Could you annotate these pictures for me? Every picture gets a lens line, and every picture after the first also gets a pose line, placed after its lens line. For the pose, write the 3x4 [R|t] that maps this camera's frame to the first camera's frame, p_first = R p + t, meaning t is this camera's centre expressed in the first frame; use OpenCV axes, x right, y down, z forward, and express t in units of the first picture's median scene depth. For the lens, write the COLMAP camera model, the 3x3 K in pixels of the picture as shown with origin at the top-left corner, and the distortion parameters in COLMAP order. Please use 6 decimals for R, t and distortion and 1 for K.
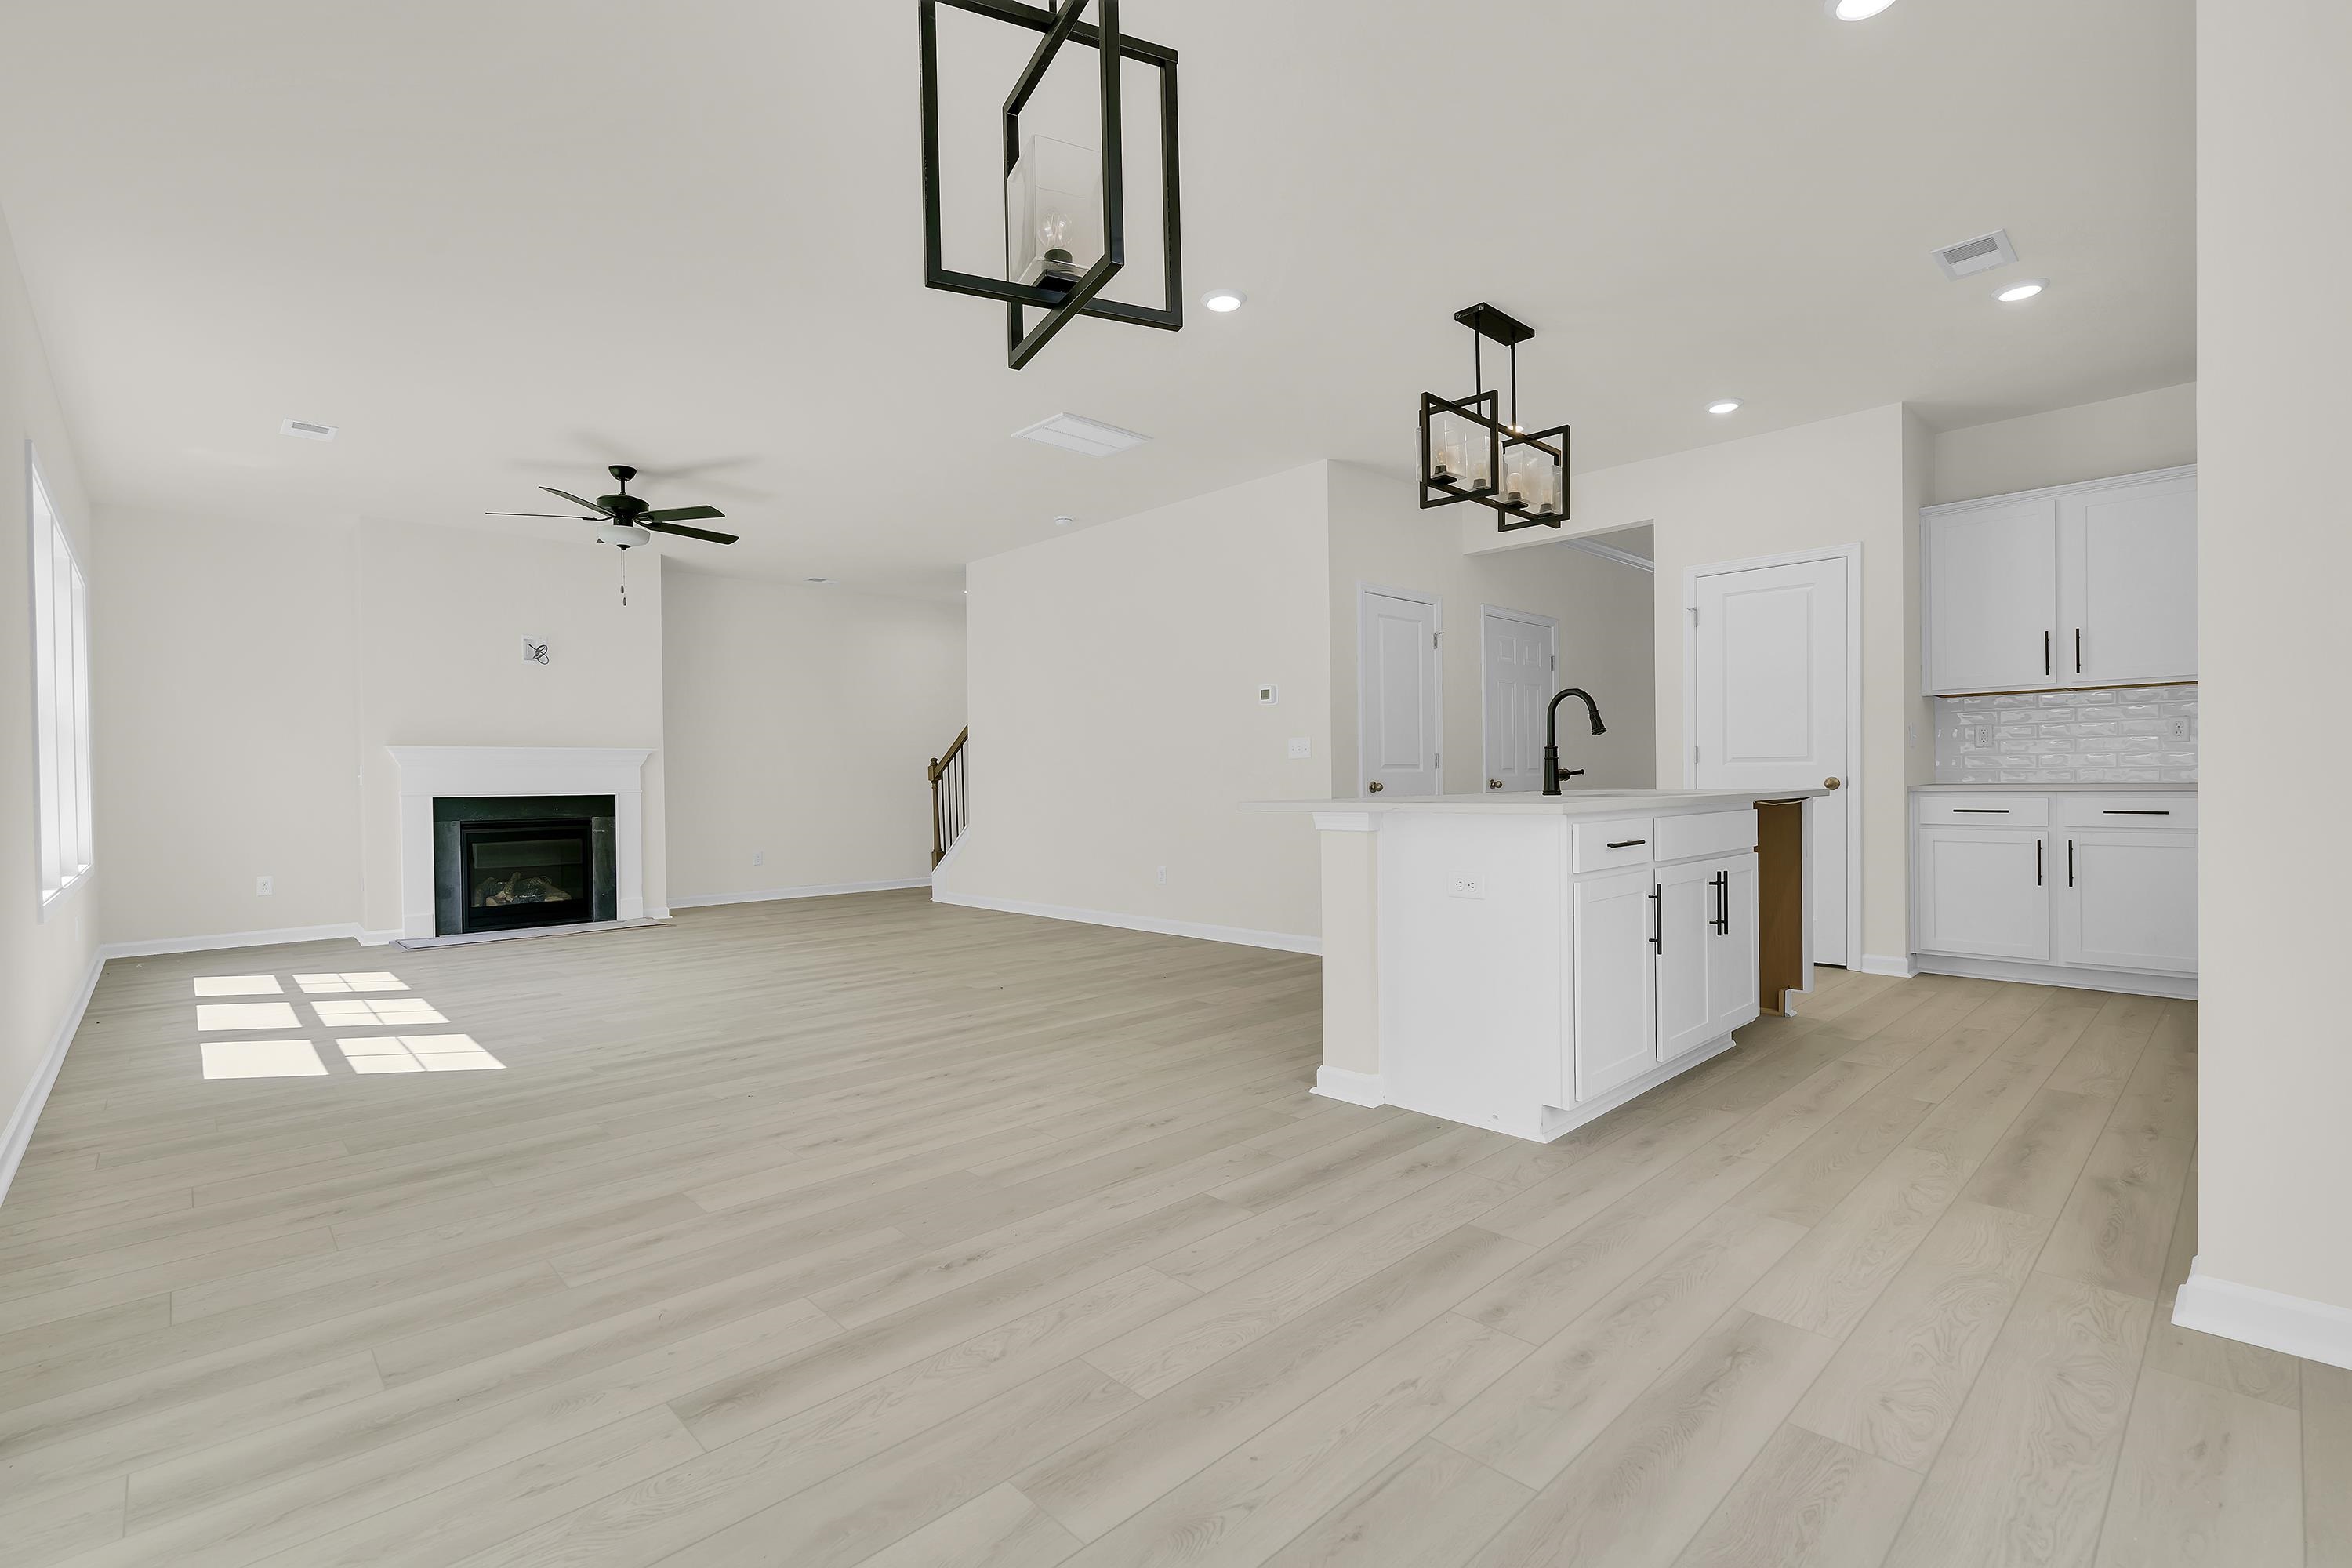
lens RADIAL K [[1062.8, 0, 1176.5], [0, 1062.8, 785.7], [0, 0, 1]] dist [-0.000495, -0.000069]
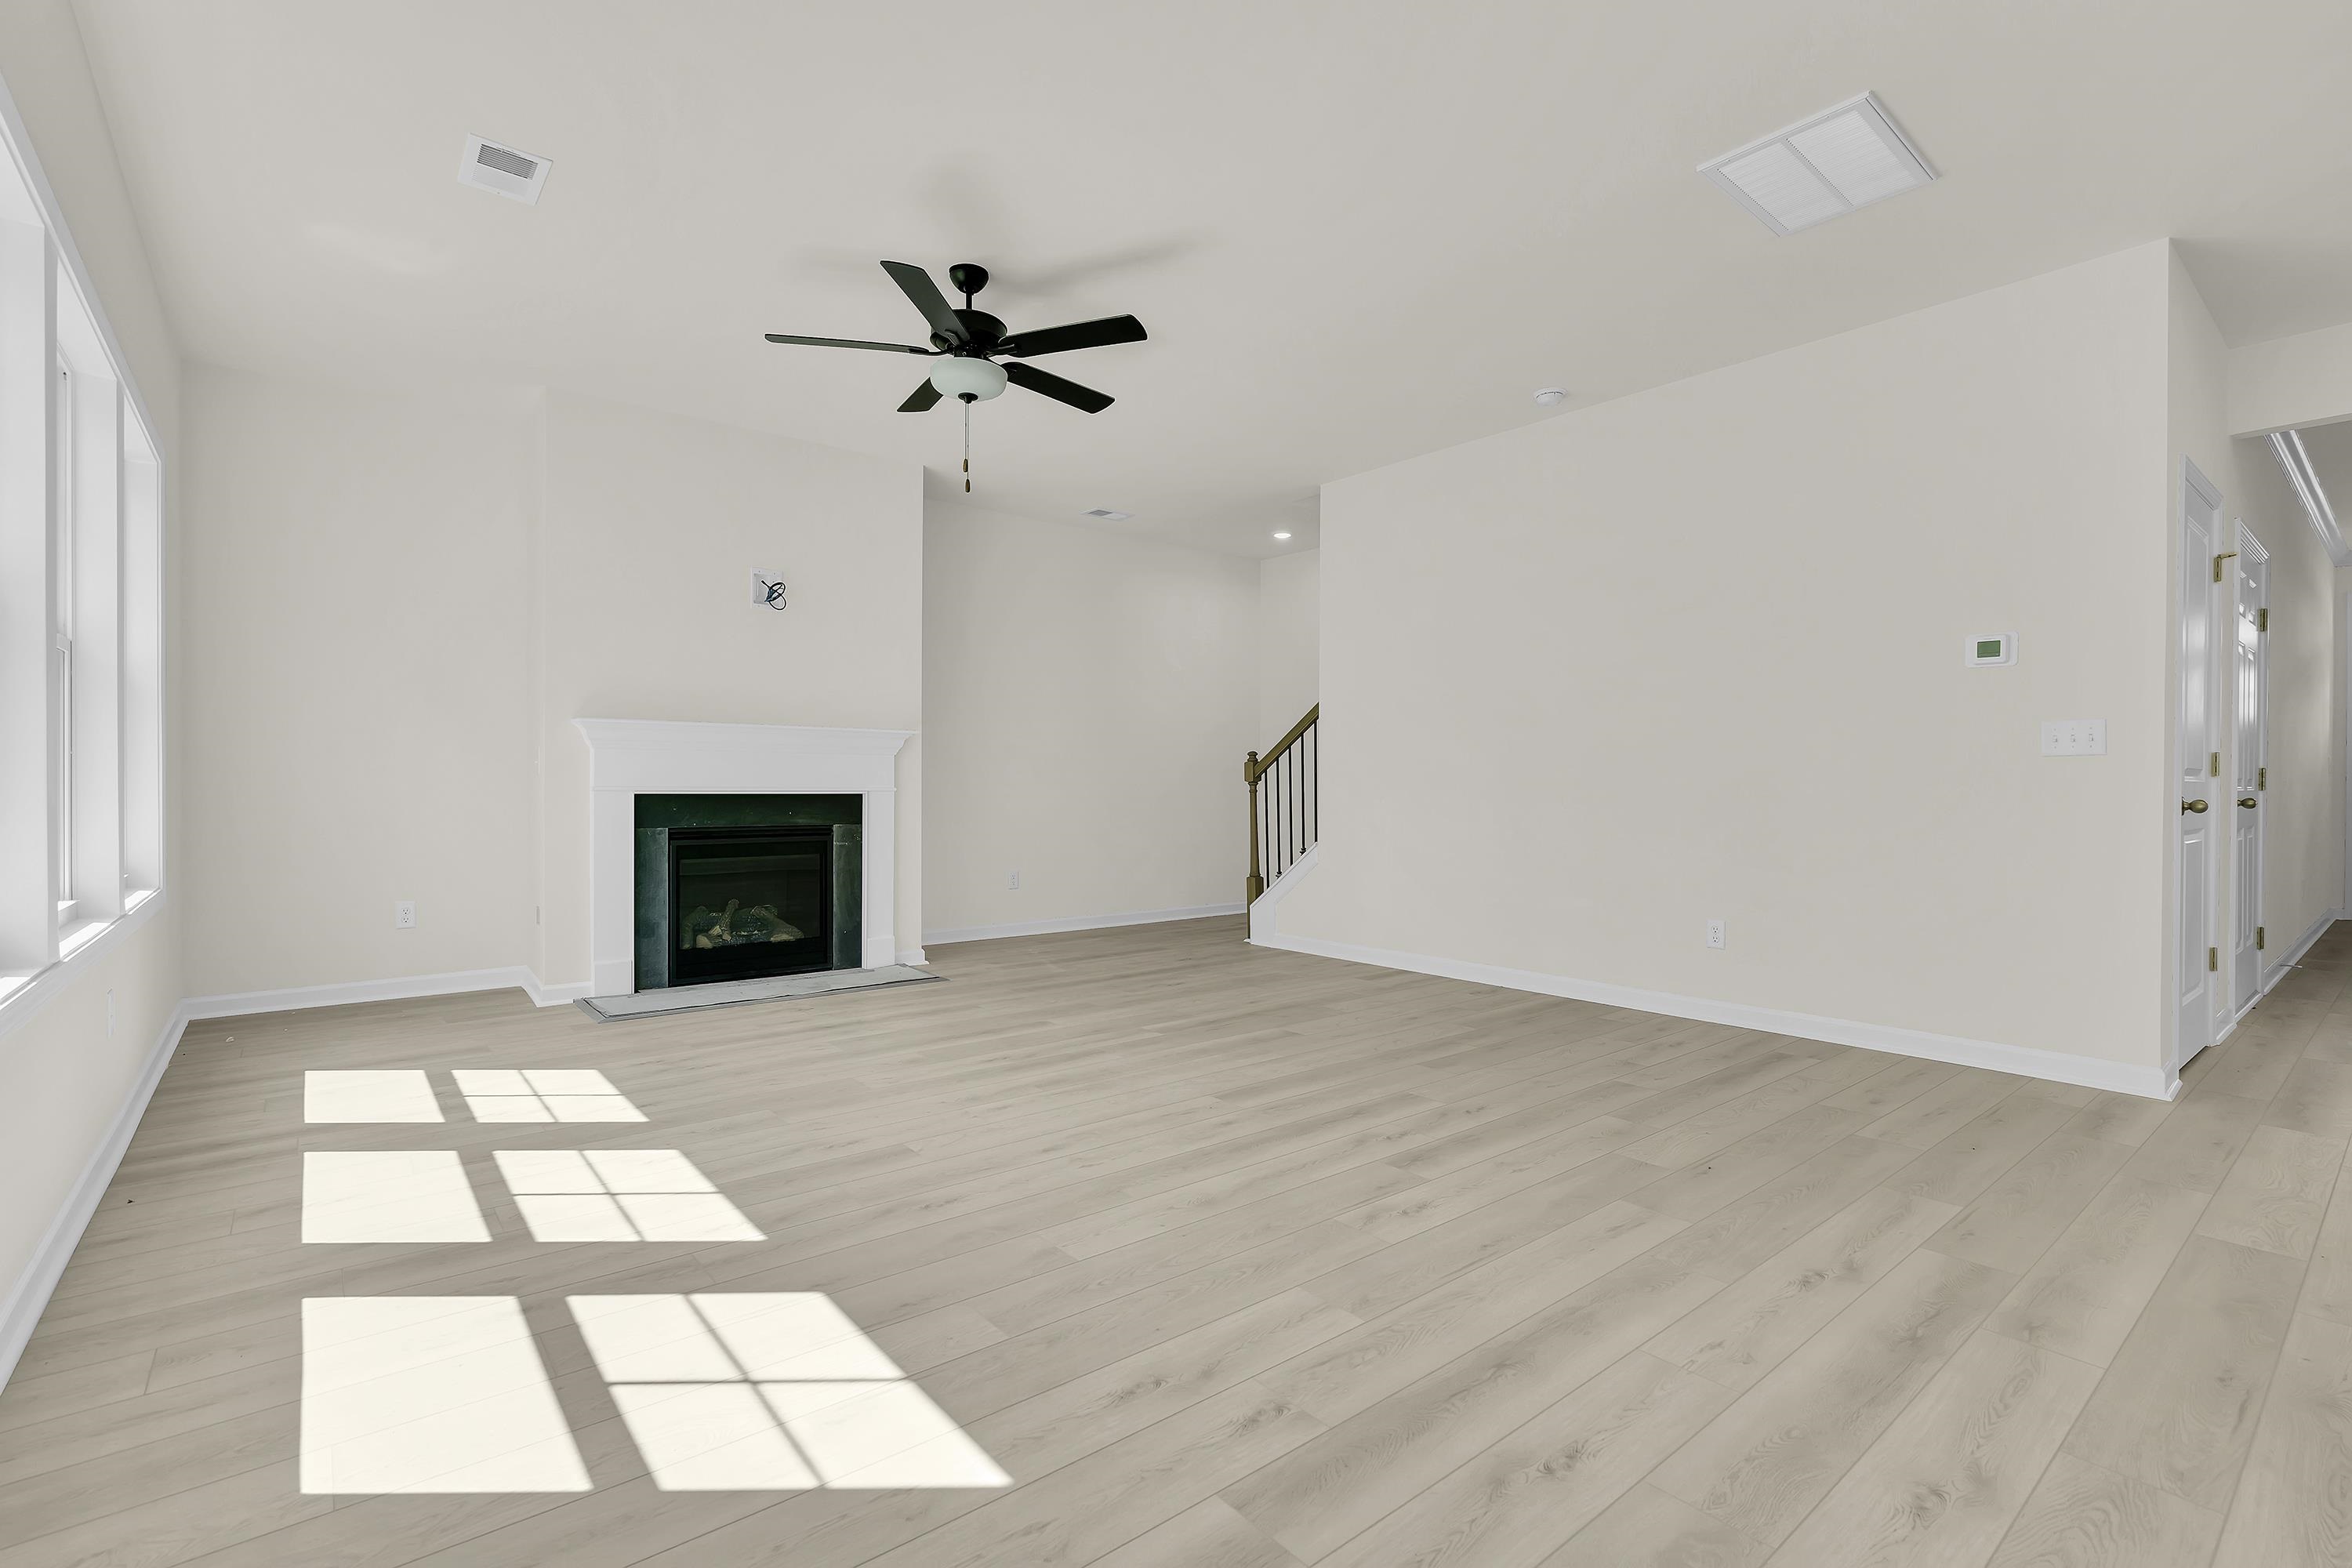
lens RADIAL K [[1062.8, 0, 1174.9], [0, 1062.8, 785.7], [0, 0, 1]] dist [-0.000495, -0.000069]
pose [[0.997352, 0.017232, -0.070649, -0.283318], [-0.017474, 0.999843, -0.002809, 0.001420], [0.070589, 0.004036, 0.997497, 0.313366]]
